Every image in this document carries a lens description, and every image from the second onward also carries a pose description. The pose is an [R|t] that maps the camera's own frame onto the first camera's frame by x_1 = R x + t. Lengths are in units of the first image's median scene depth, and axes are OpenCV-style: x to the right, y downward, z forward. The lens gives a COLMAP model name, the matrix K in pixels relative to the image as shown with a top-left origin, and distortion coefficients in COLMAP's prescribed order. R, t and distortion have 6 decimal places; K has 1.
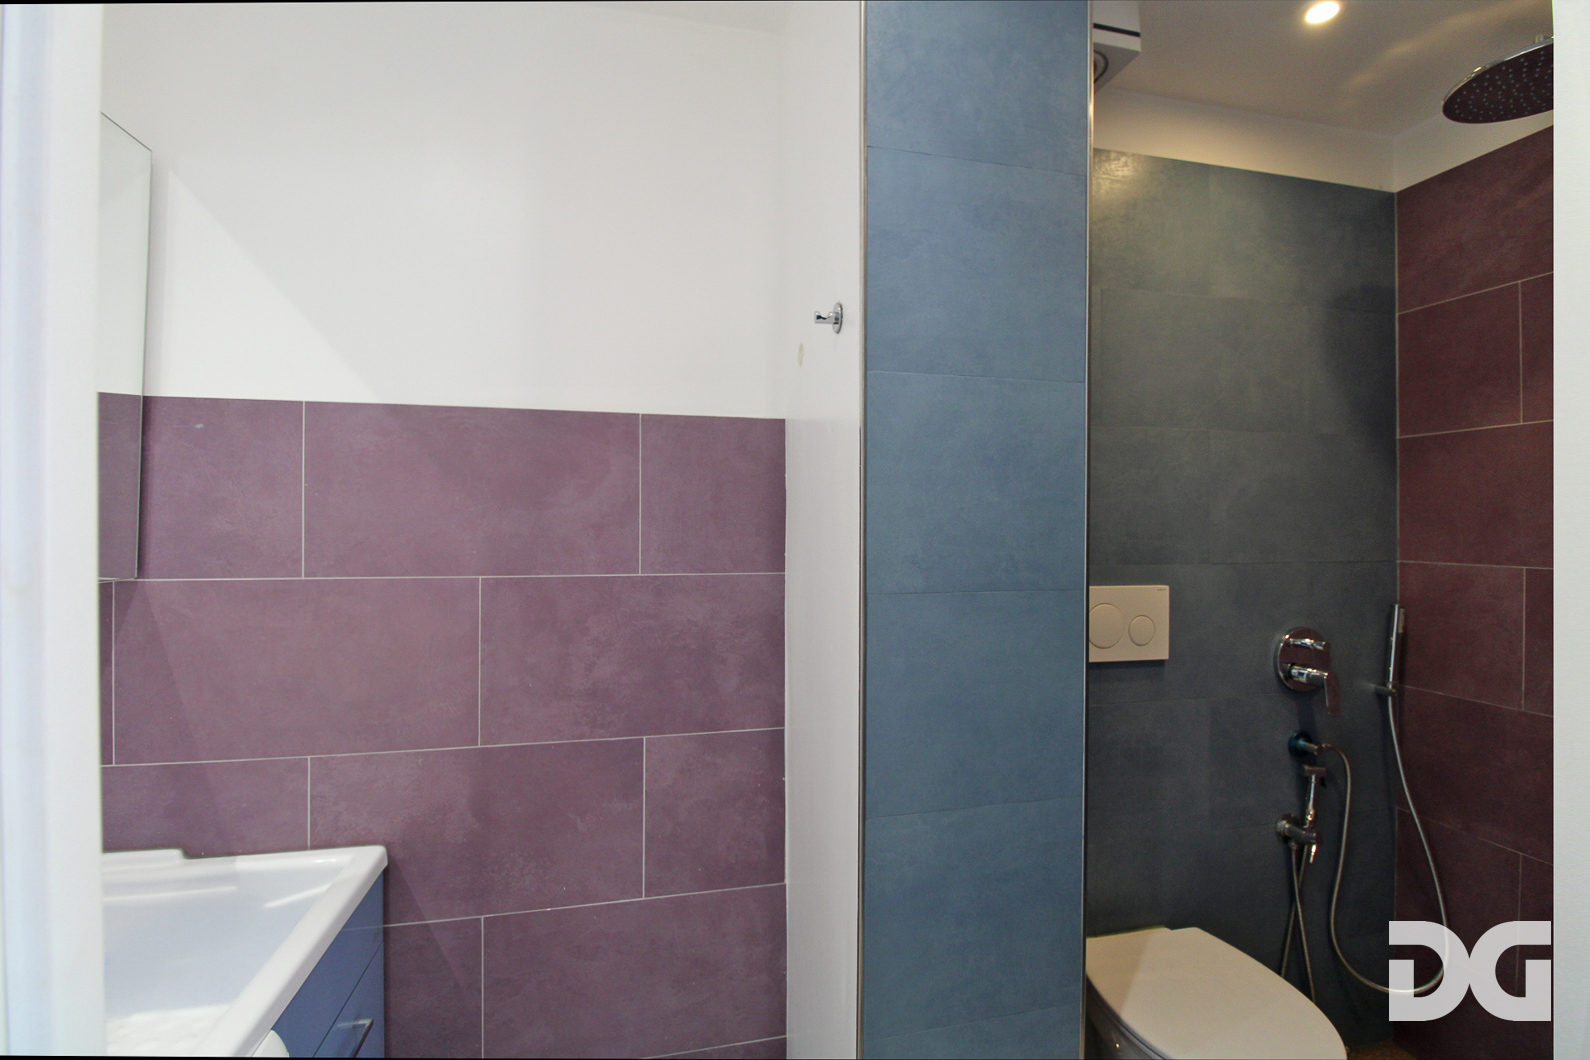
lens RADIAL K [[735.2, 0, 808.6], [0, 735.2, 525.7], [0, 0, 1]] dist [0.002301, -0.013966]
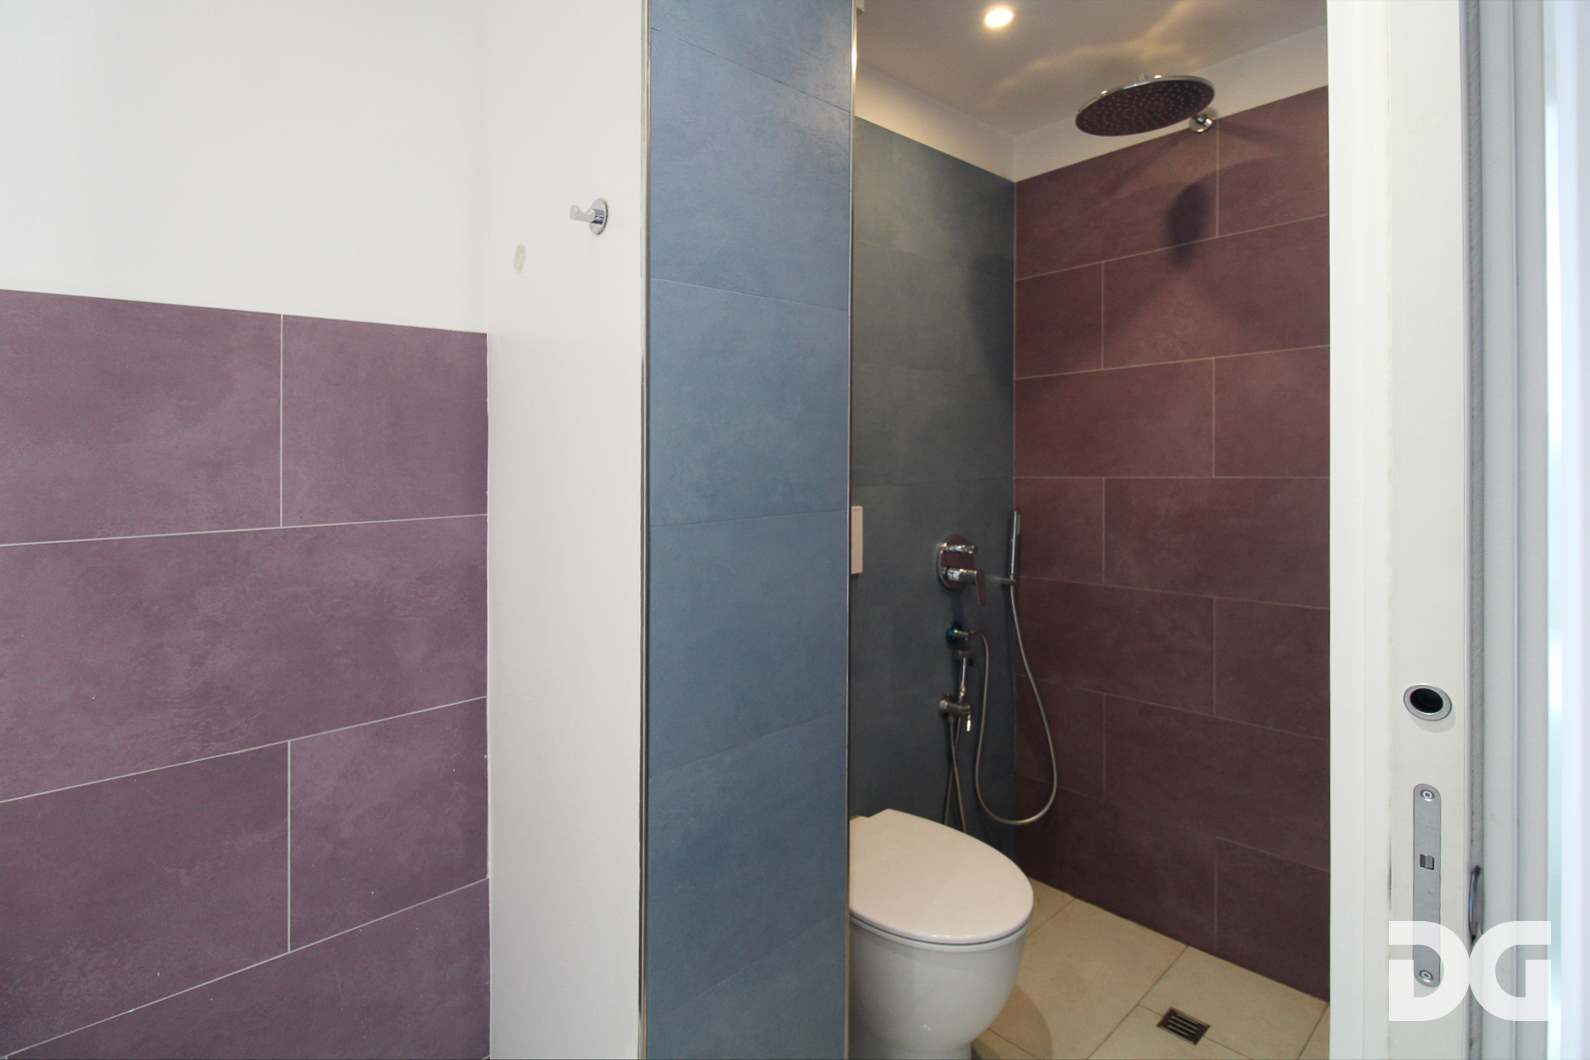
lens RADIAL K [[730.6, 0, 814.2], [0, 730.6, 458.0], [0, 0, 1]] dist [-0.002572, -0.006732]
pose [[0.872505, -0.020236, 0.488186, -0.113525], [0.024362, 0.999701, -0.002101, 0.010119], [-0.487998, 0.013727, 0.872737, 0.076027]]
